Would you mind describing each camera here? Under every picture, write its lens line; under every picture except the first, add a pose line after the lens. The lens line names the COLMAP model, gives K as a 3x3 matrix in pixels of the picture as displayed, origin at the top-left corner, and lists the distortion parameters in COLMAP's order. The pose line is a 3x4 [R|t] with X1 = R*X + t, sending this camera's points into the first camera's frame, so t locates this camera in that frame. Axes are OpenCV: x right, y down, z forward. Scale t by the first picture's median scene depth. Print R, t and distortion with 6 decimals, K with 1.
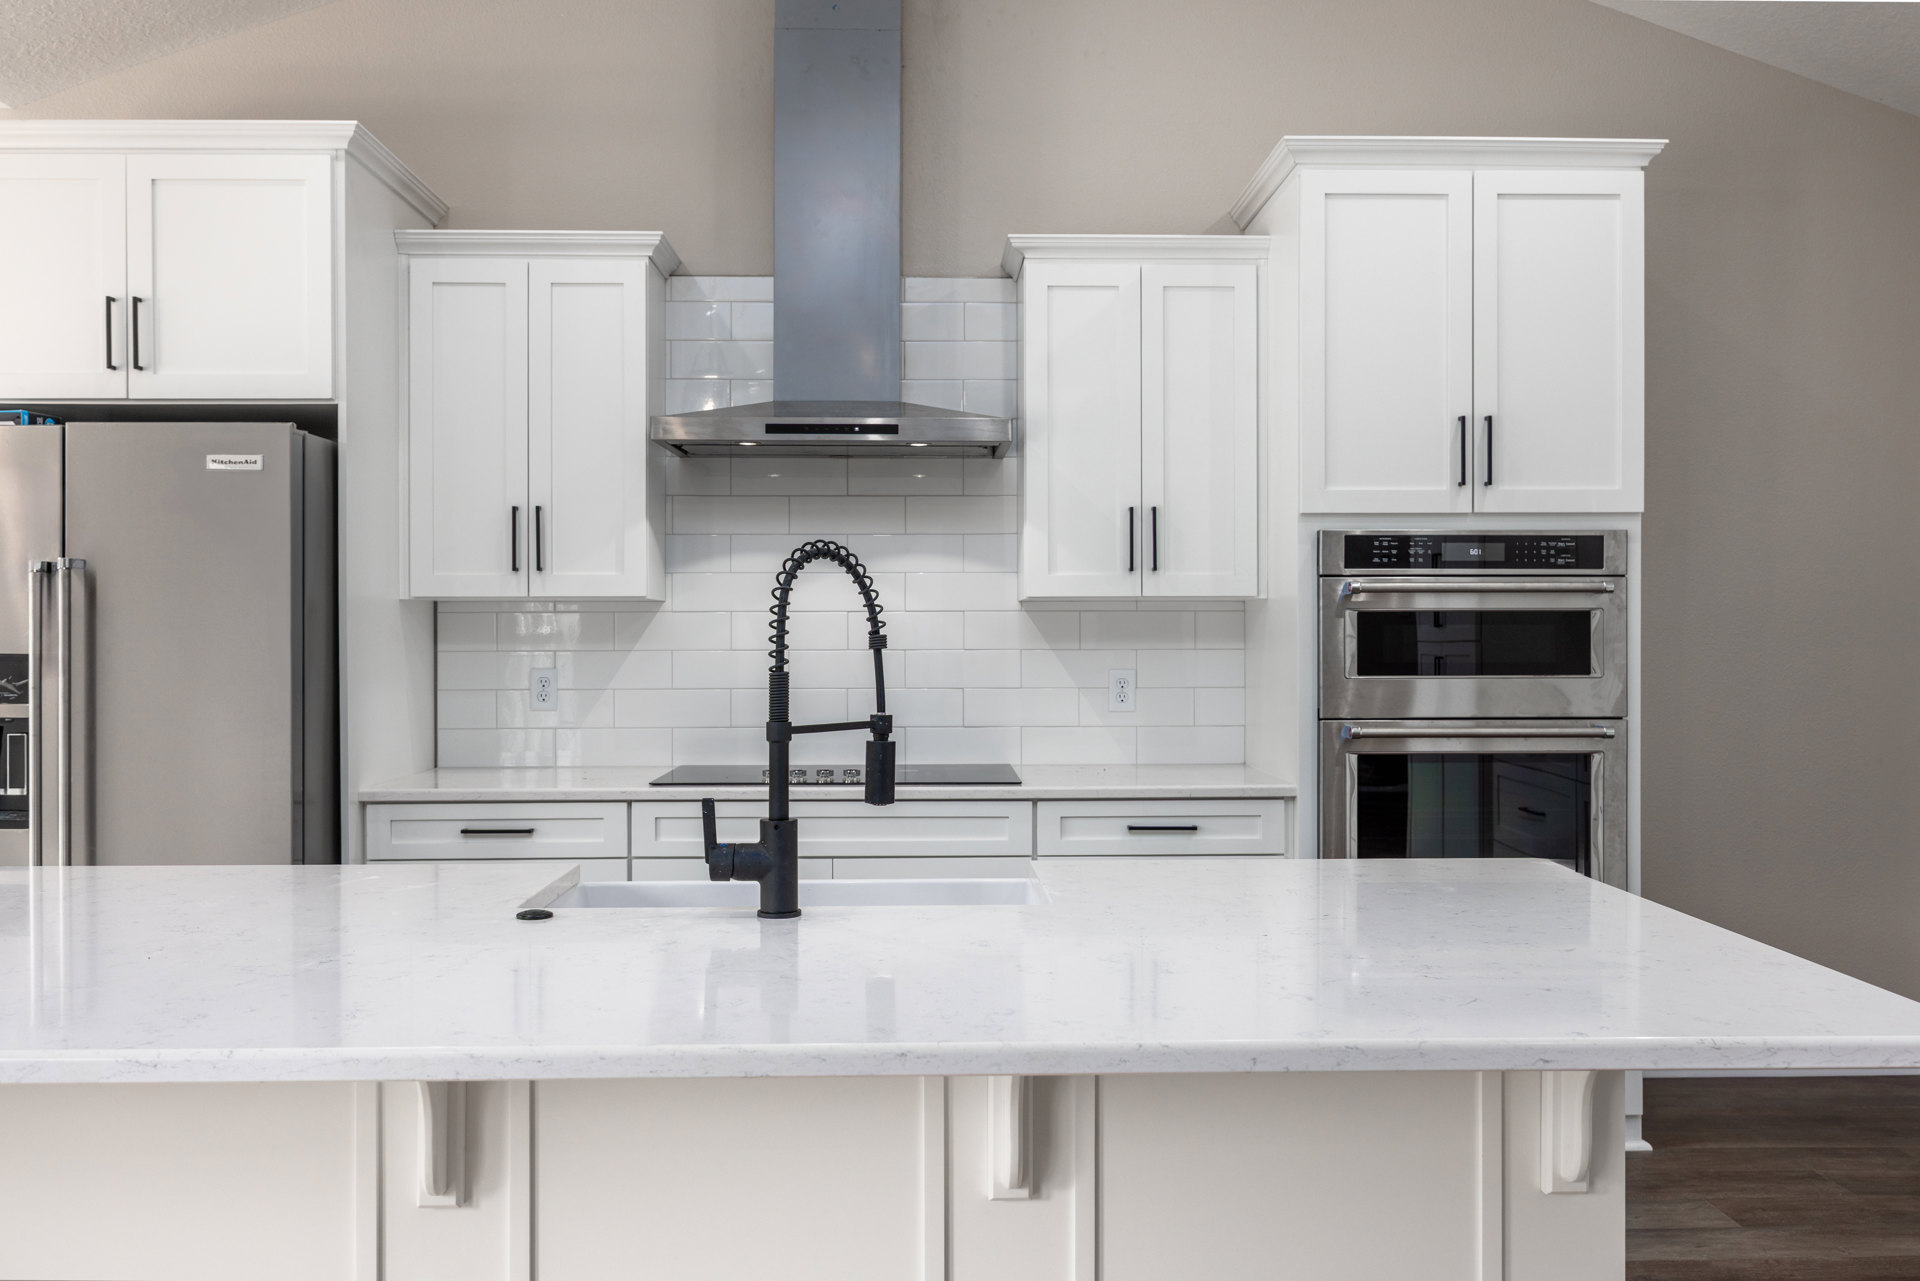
lens RADIAL K [[1643.7, 0, 955.4], [0, 1643.7, 633.7], [0, 0, 1]] dist [0.006174, 0.006463]
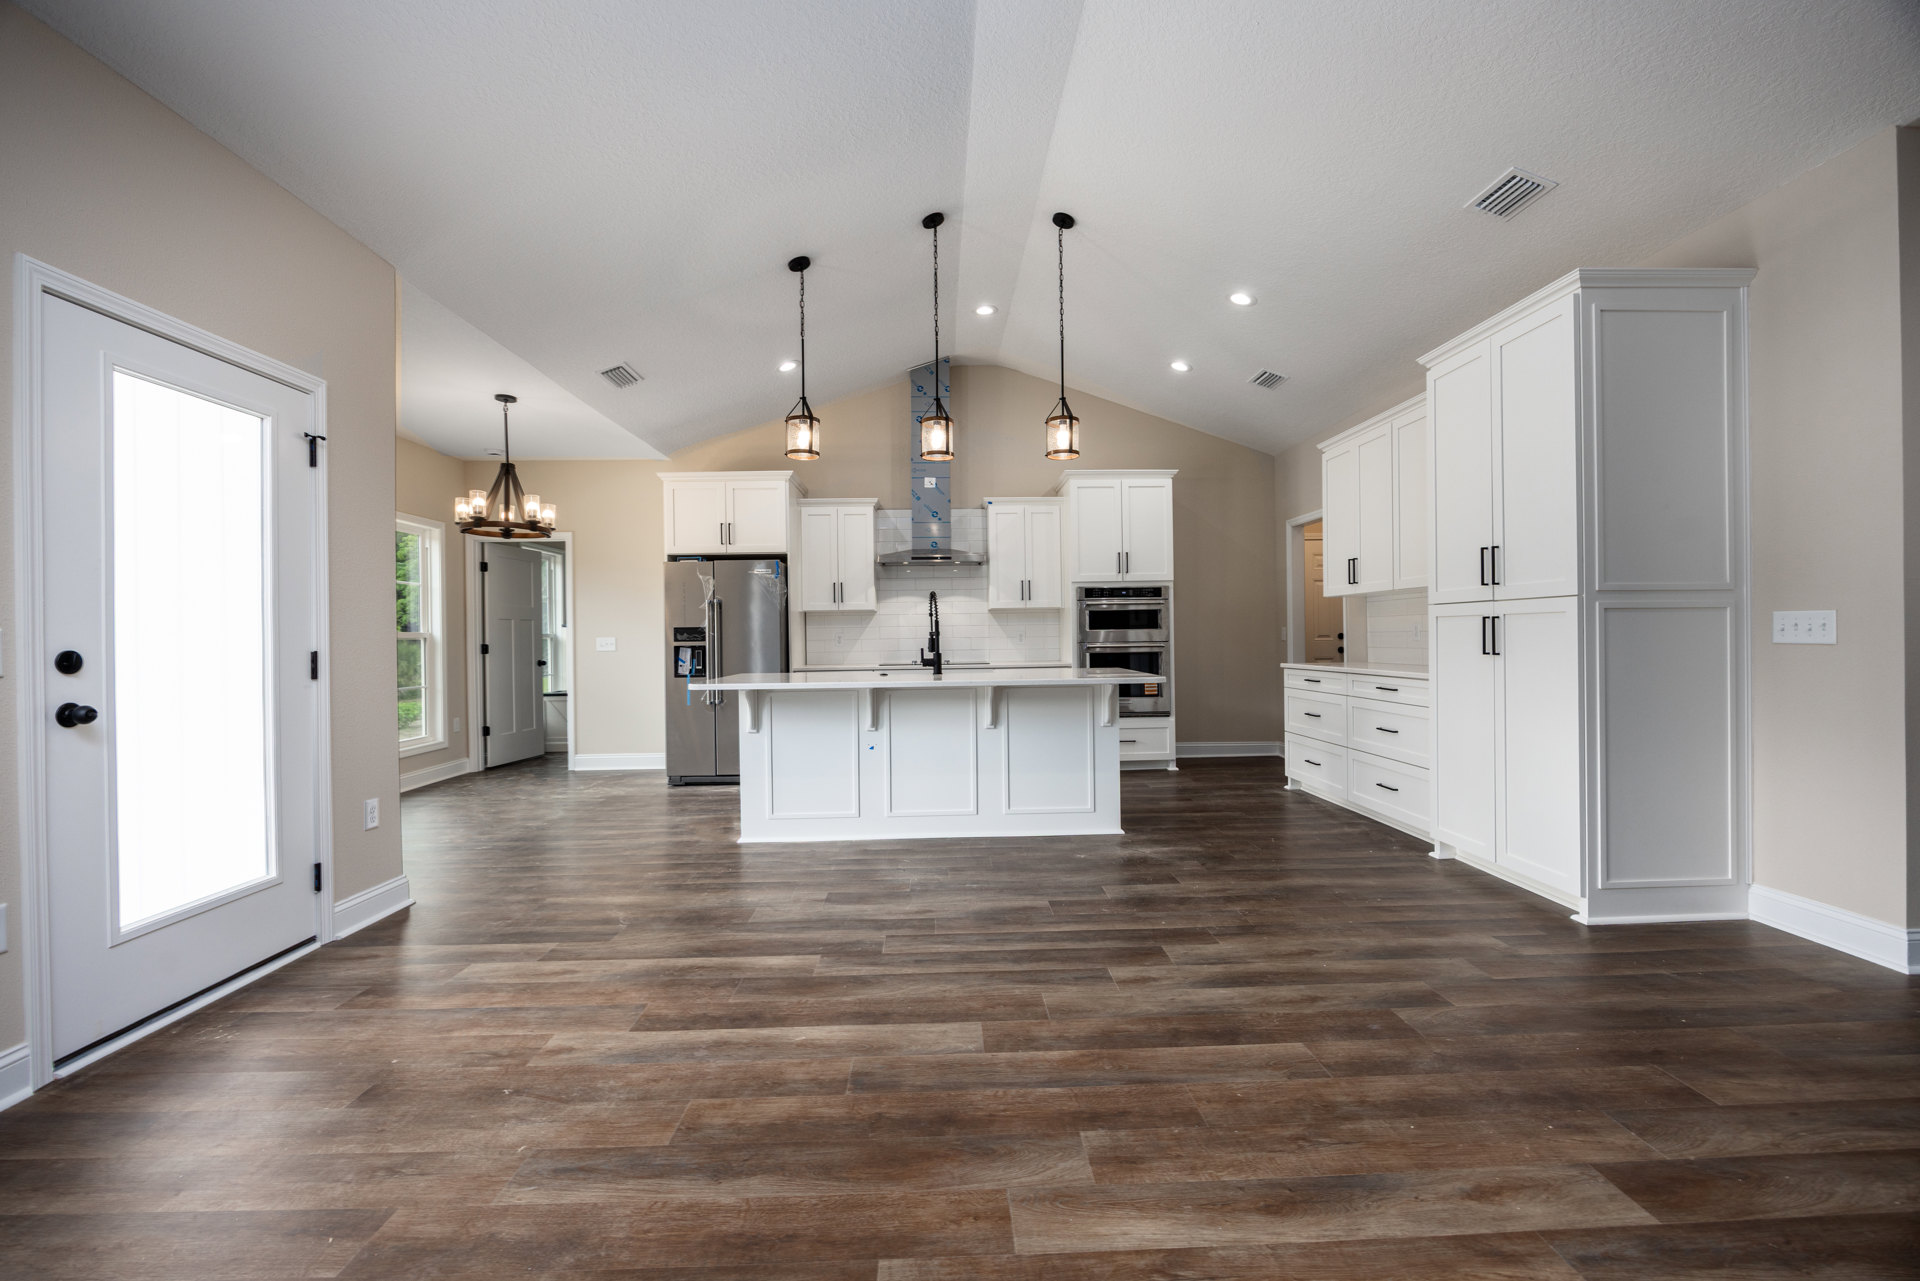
lens RADIAL K [[793.1, 0, 962.5], [0, 793.1, 636.8], [0, 0, 1]] dist [-0.013423, 0.000368]
pose [[0.999854, -0.013795, 0.010086, -0.031360], [0.013817, 0.999902, -0.002136, 0.039519], [-0.010055, 0.002275, 0.999947, -0.616828]]
